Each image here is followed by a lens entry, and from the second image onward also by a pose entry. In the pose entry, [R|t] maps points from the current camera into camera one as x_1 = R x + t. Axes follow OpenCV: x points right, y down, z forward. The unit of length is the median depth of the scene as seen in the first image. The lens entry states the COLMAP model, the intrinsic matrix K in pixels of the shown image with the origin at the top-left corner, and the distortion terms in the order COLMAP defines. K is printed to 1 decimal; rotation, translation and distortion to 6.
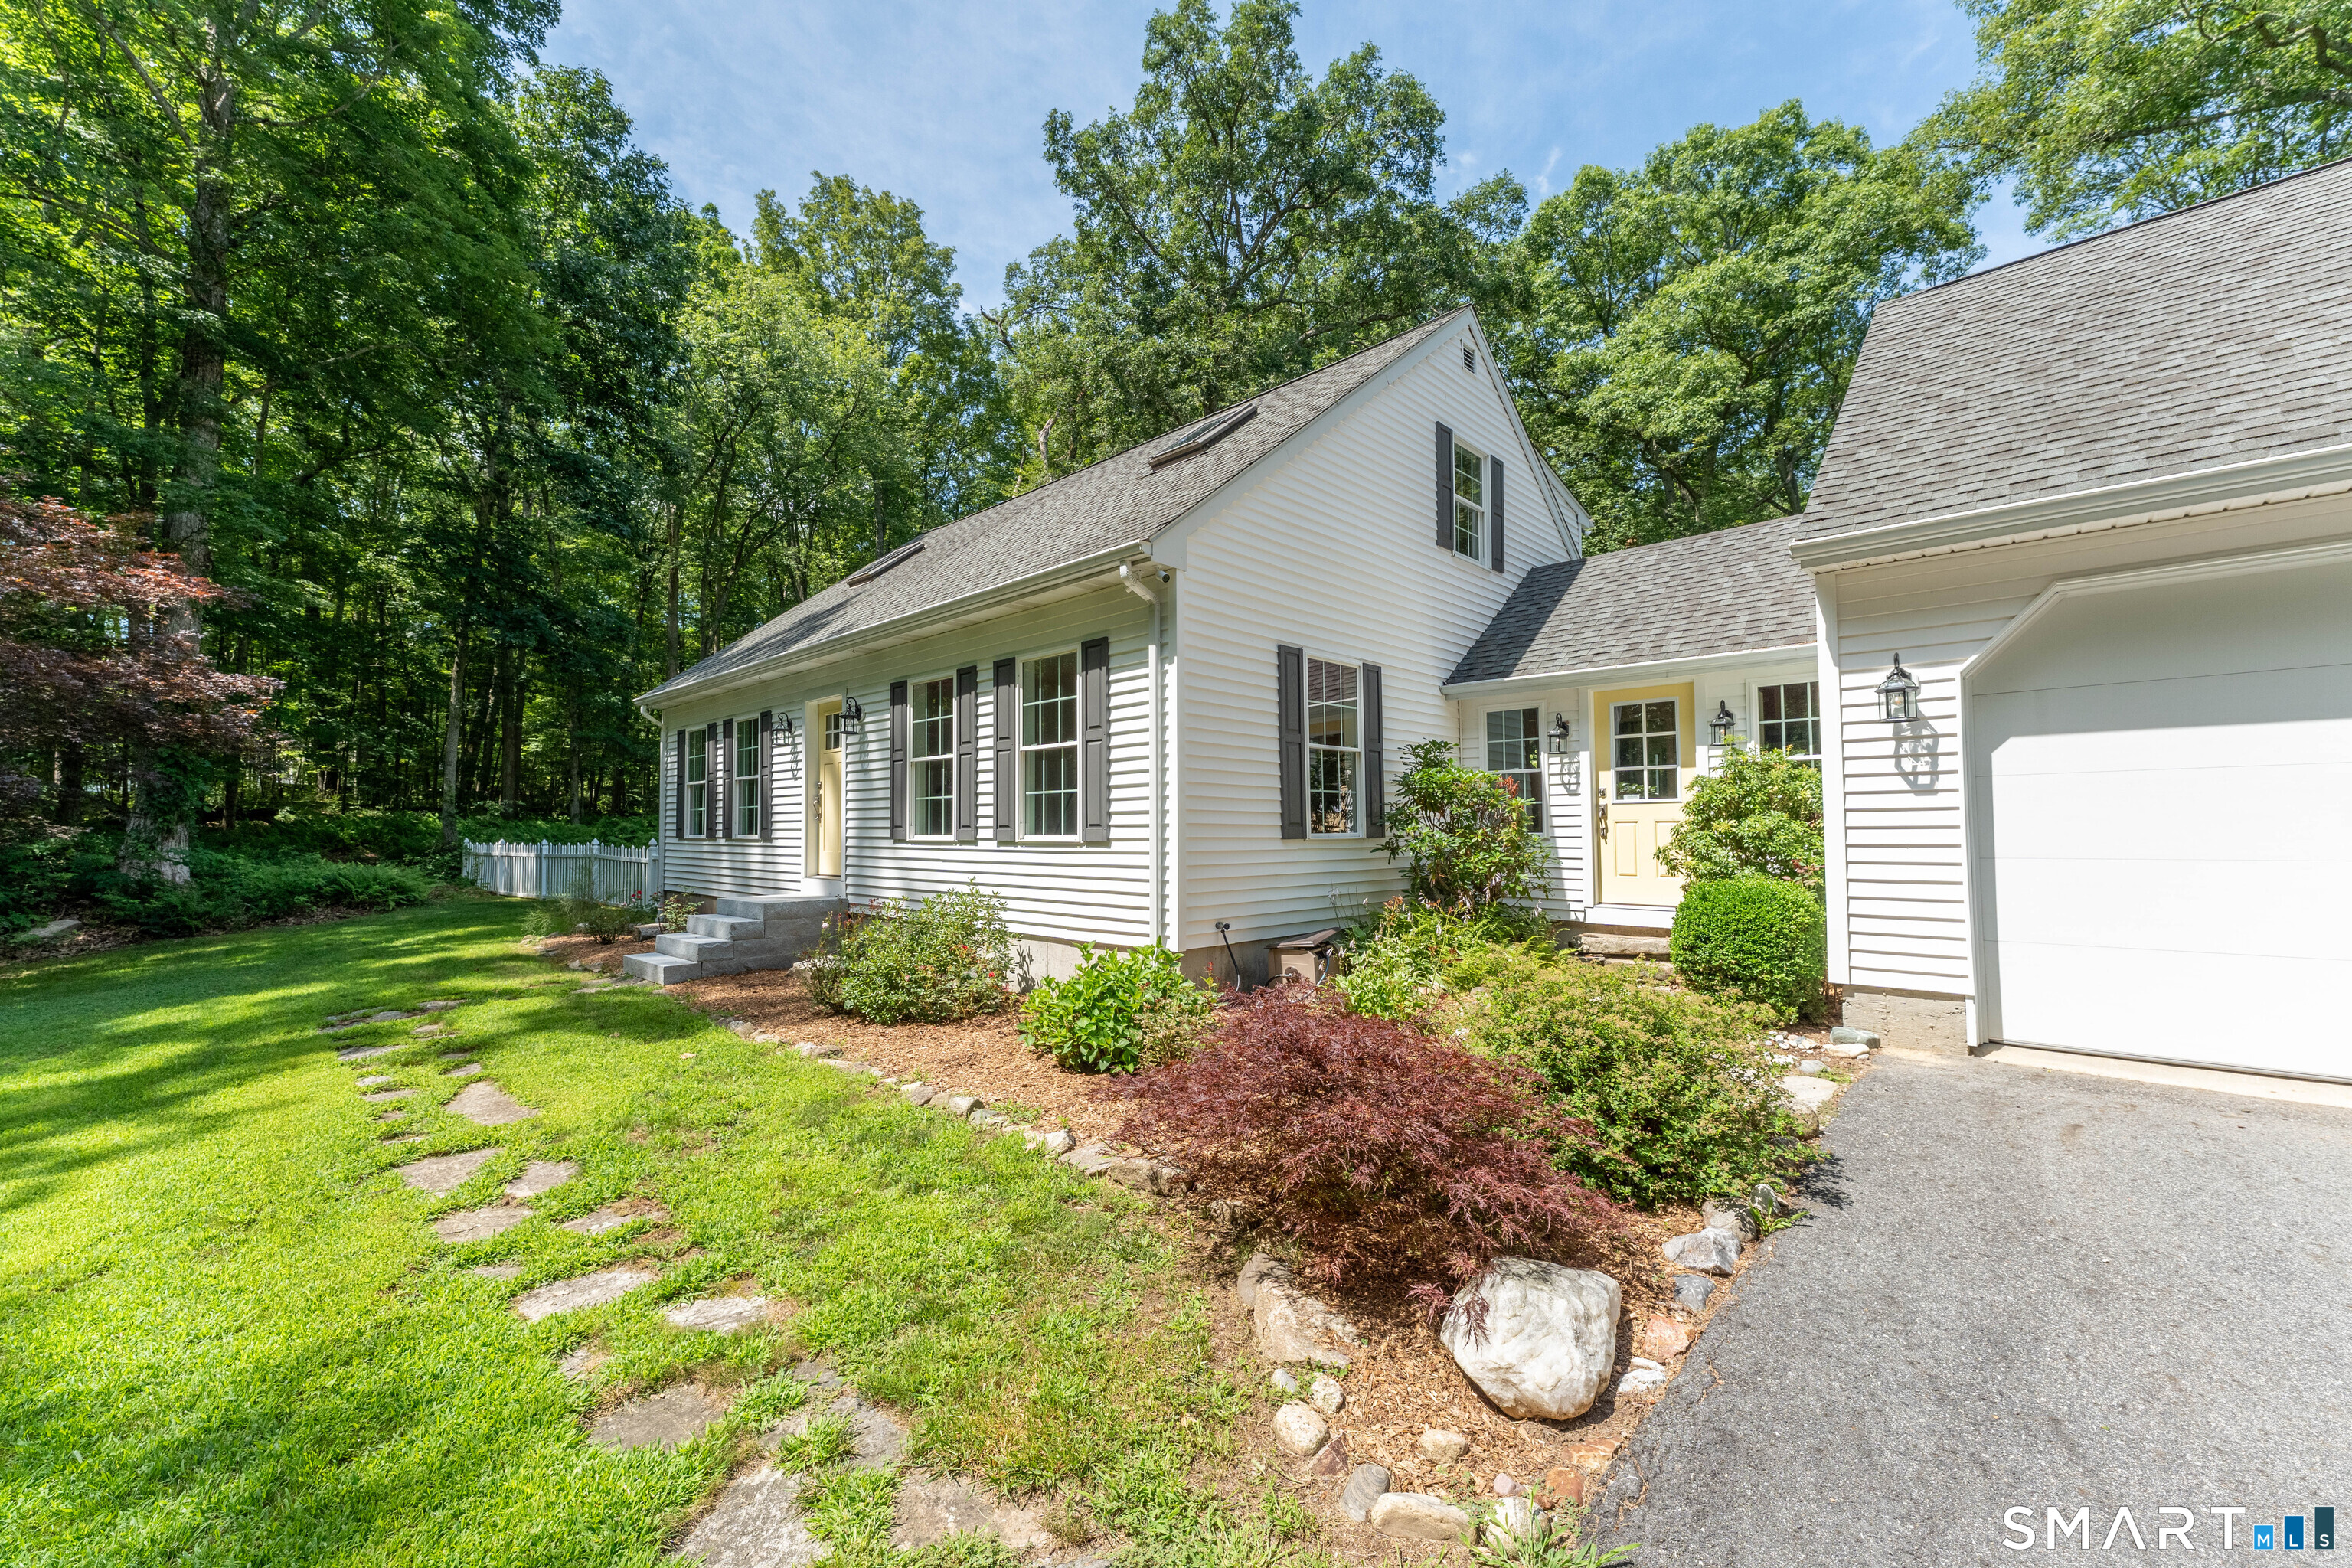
lens RADIAL K [[941.3, 0, 1172.9], [0, 941.3, 750.7], [0, 0, 1]] dist [0.000356, -0.000112]
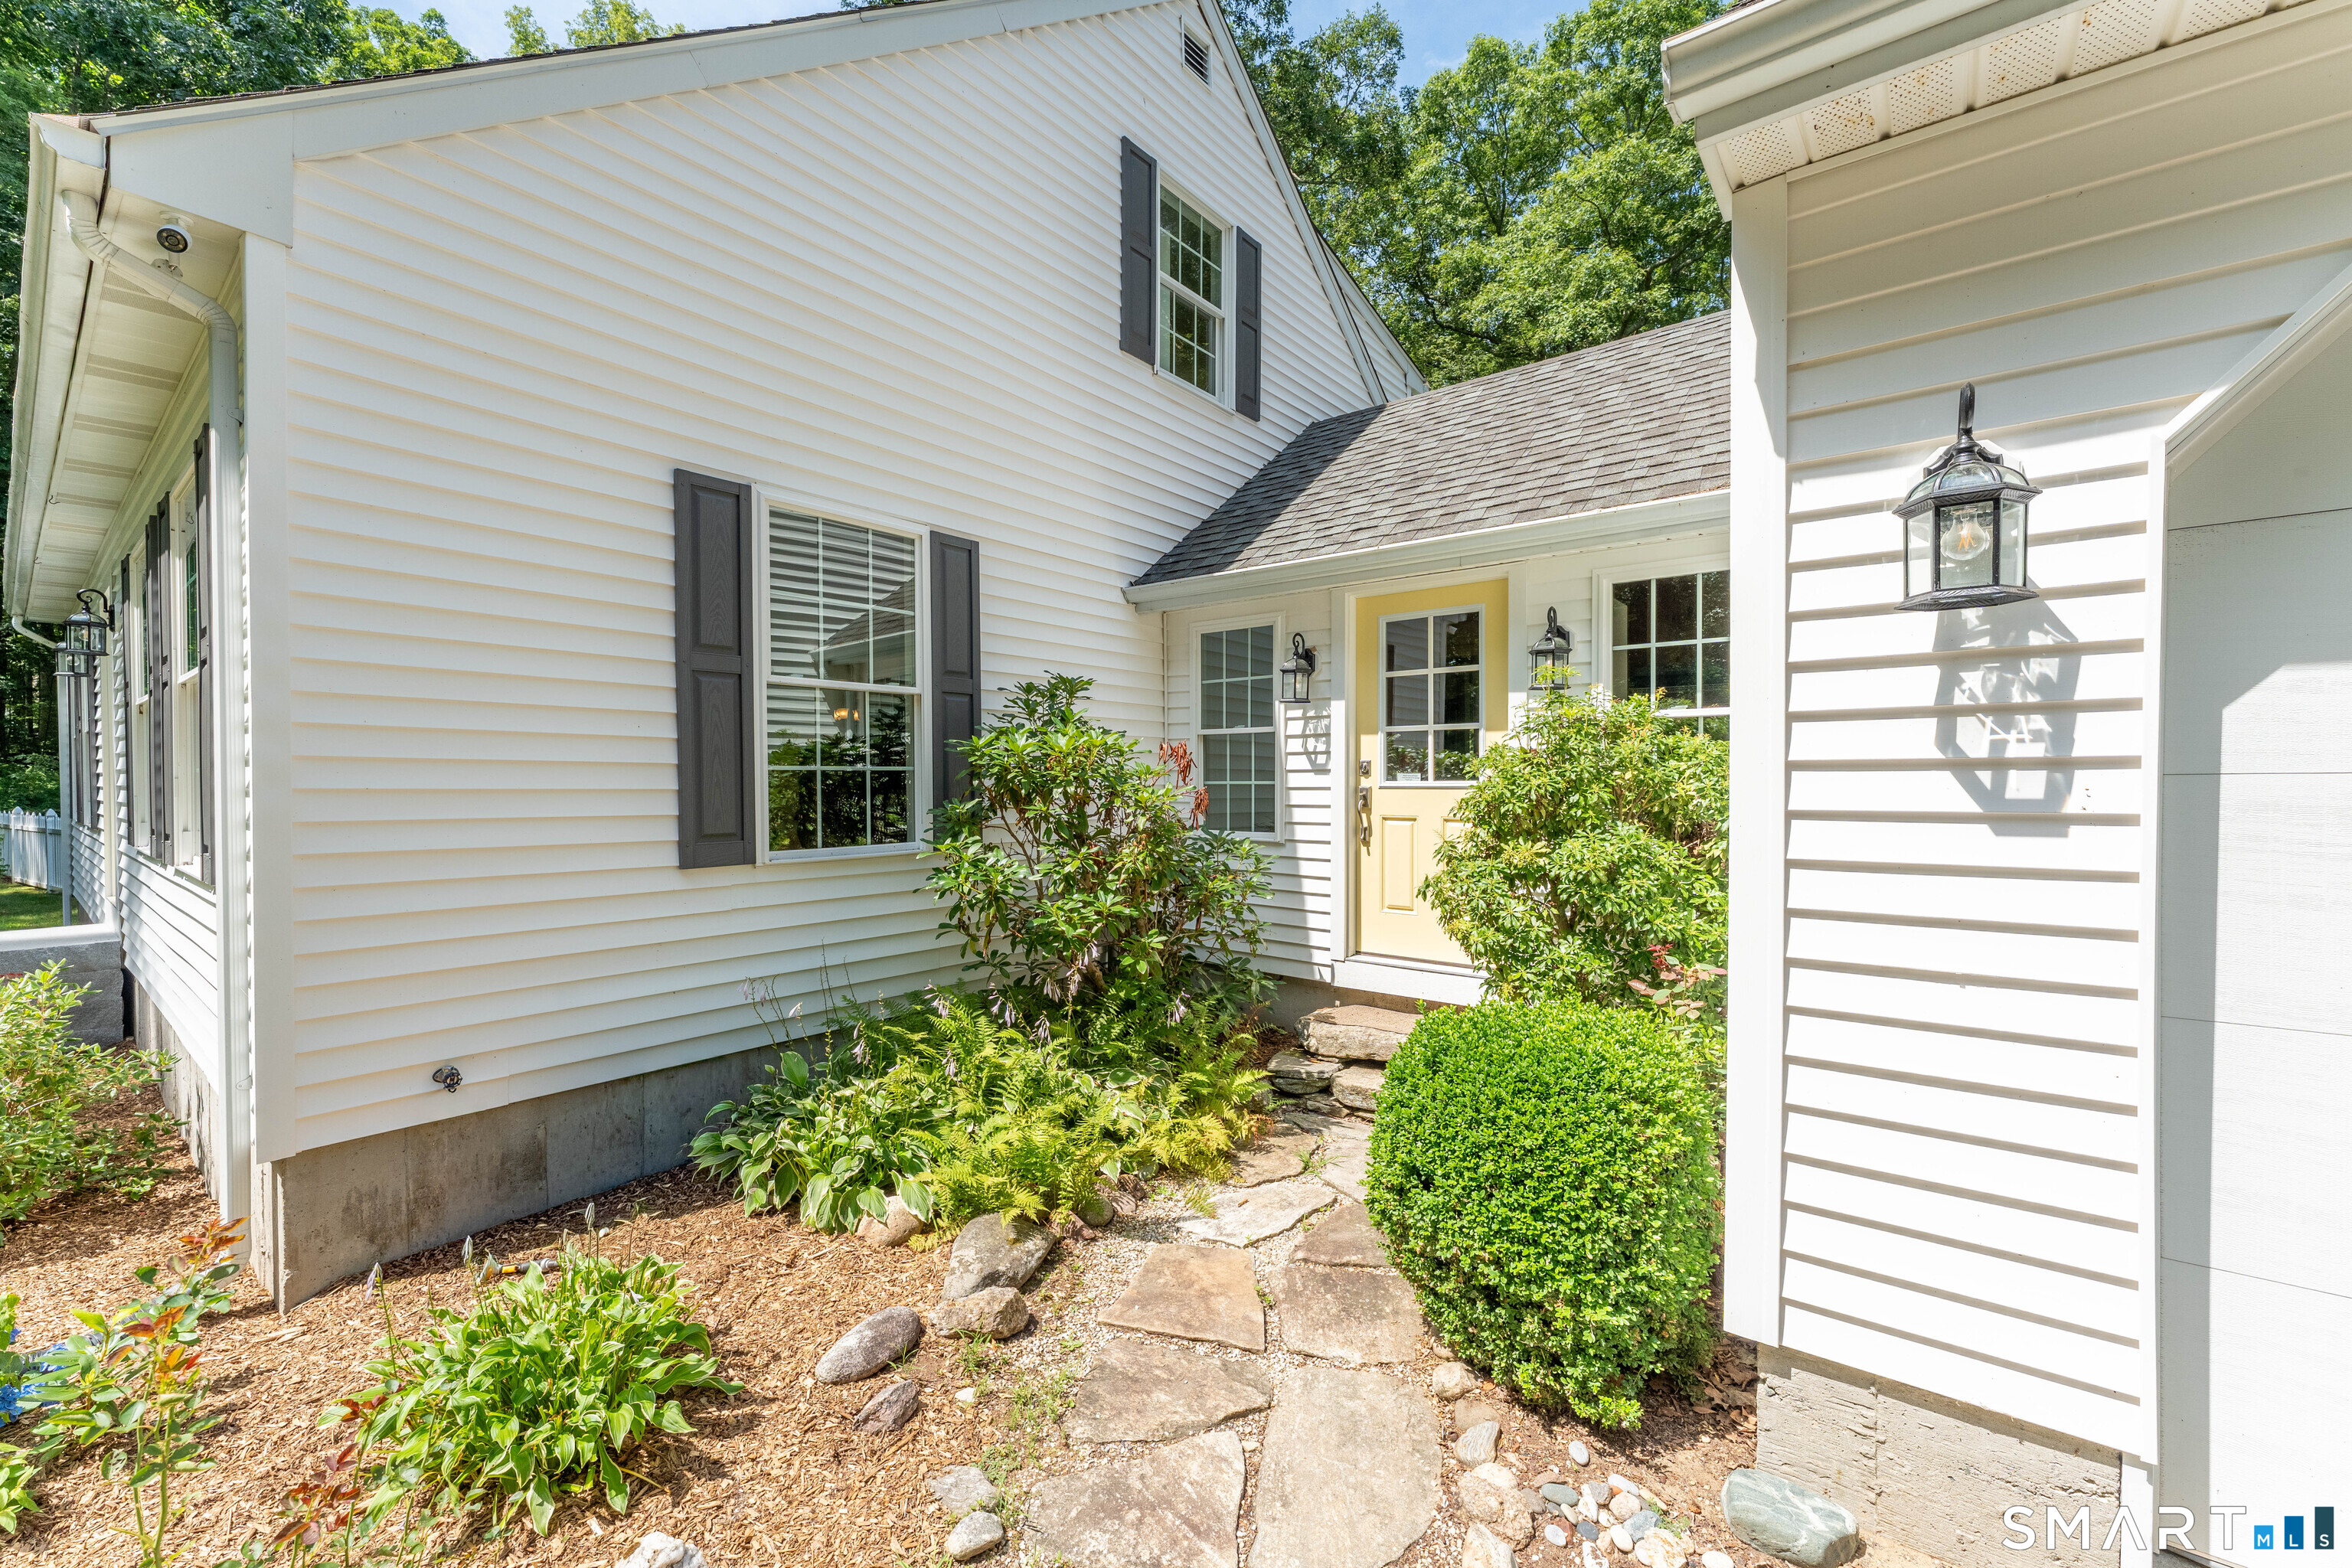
lens RADIAL K [[955.6, 0, 1175.2], [0, 955.6, 747.0], [0, 0, 1]] dist [-0.001795, 0.000133]
pose [[0.995249, 0.006566, 0.097138, 0.282114], [-0.011373, 0.998733, 0.049015, 0.003006], [-0.096693, -0.049887, 0.994063, 0.418709]]
